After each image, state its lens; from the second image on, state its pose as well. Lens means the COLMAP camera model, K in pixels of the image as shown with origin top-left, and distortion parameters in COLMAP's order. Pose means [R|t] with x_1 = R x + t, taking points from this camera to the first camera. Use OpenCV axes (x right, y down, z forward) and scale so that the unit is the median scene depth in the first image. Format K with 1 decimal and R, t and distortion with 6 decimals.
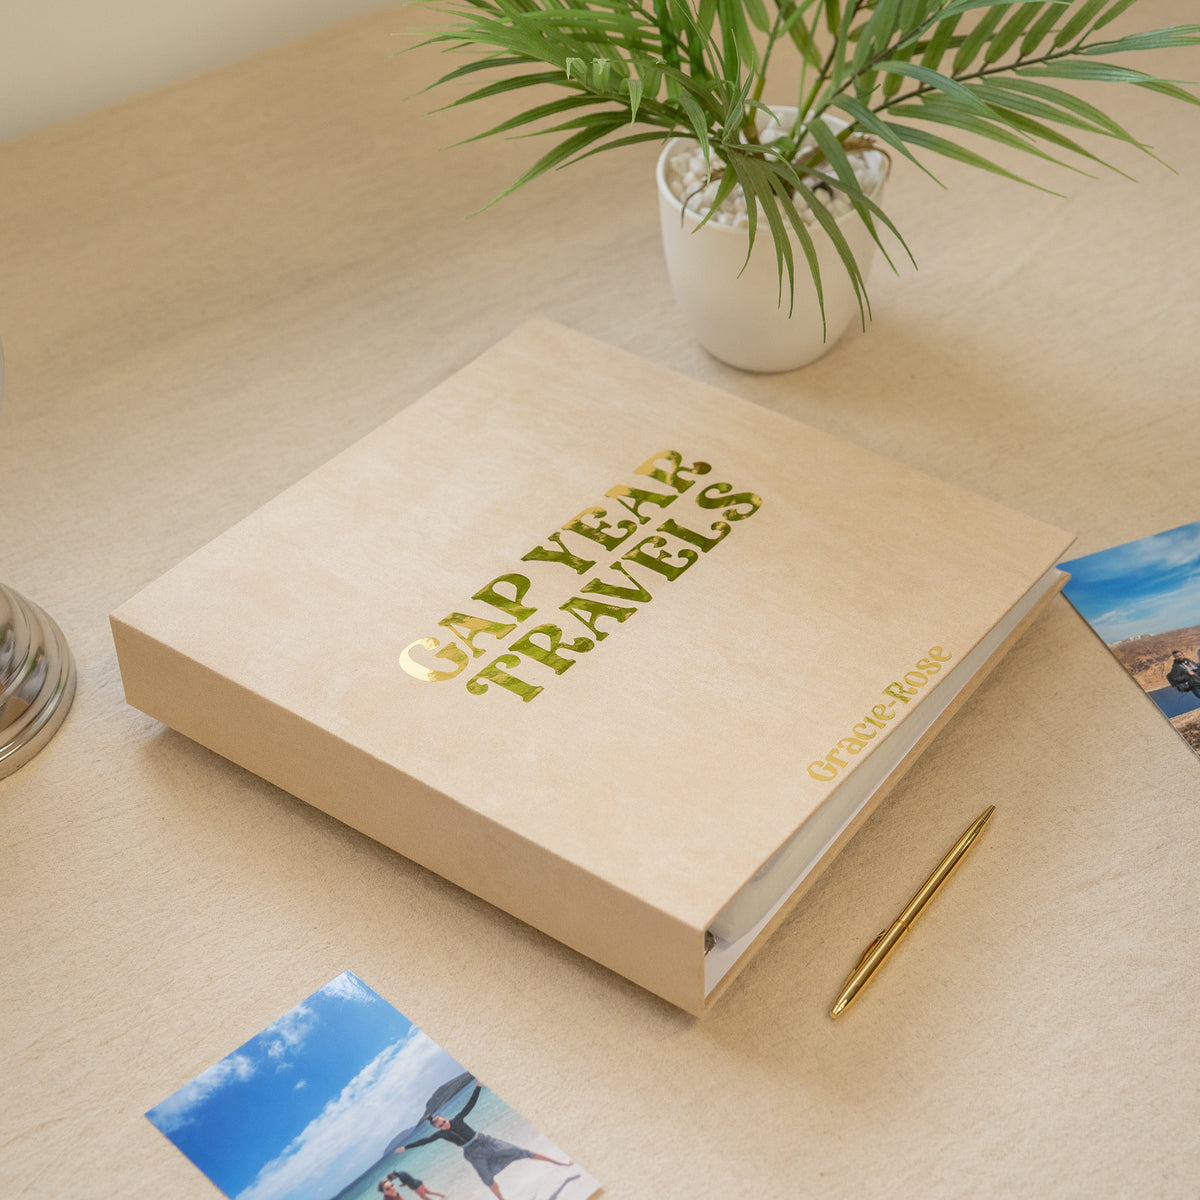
lens RADIAL K [[2570.5, 0, 586.3], [0, 2570.5, 604.8], [0, 0, 1]] dist [0.006380, 0.118997]
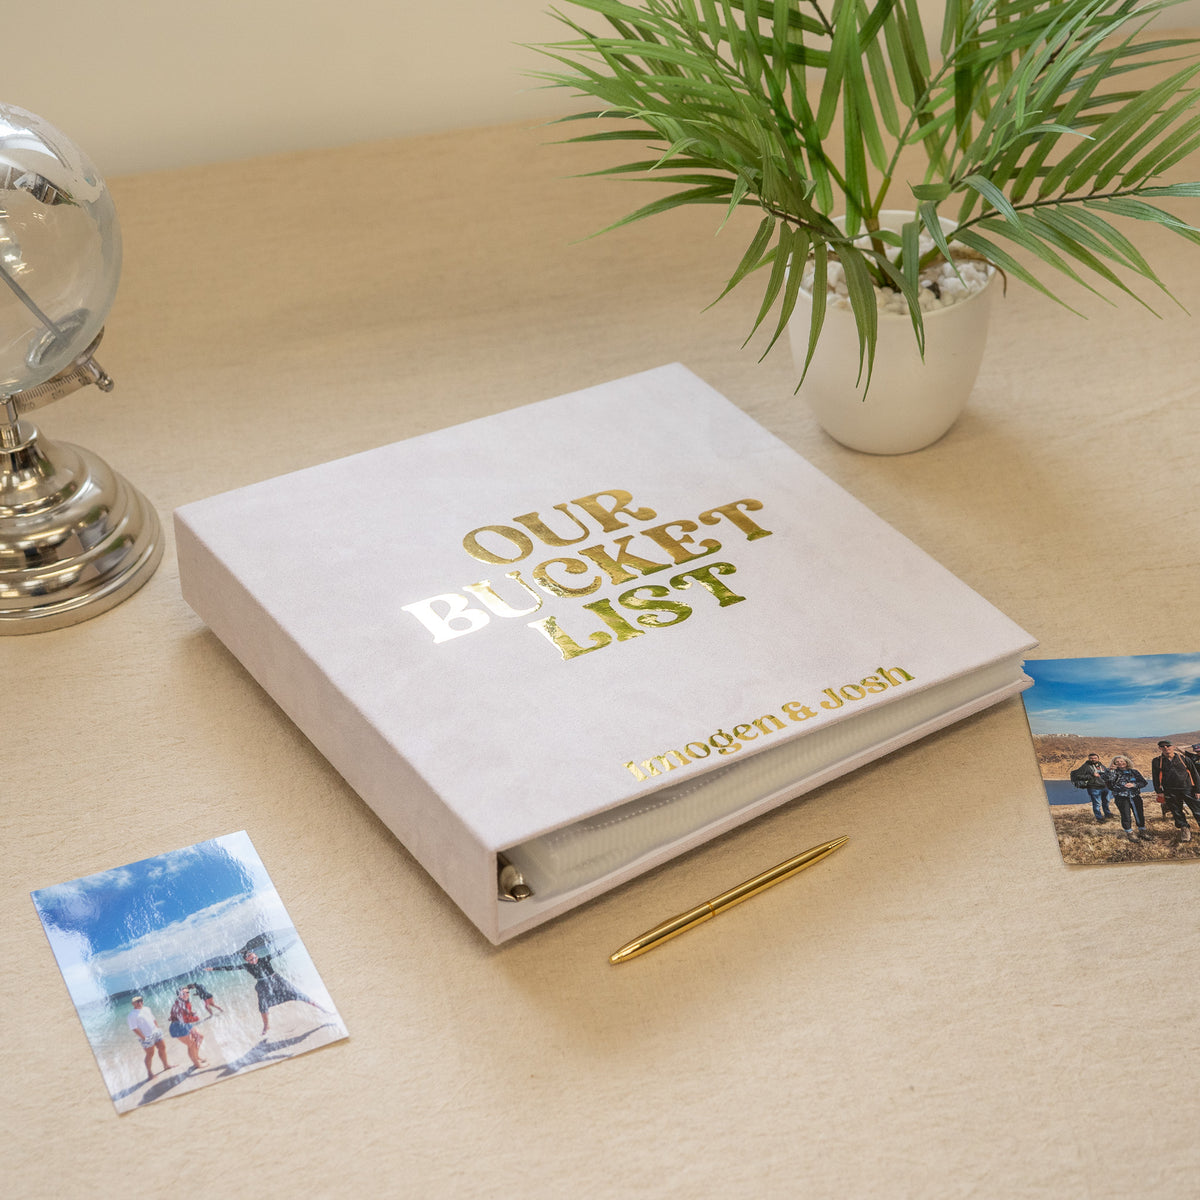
lens RADIAL K [[2775.9, 0, 600.0], [0, 2775.9, 600.0], [0, 0, 1]] dist [-0.011681, 0.110322]
pose [[0.939805, 0.207812, -0.271257, 0.331012], [-0.229063, 0.972187, -0.048817, 0.057890], [0.253568, 0.108014, 0.961268, -0.150465]]
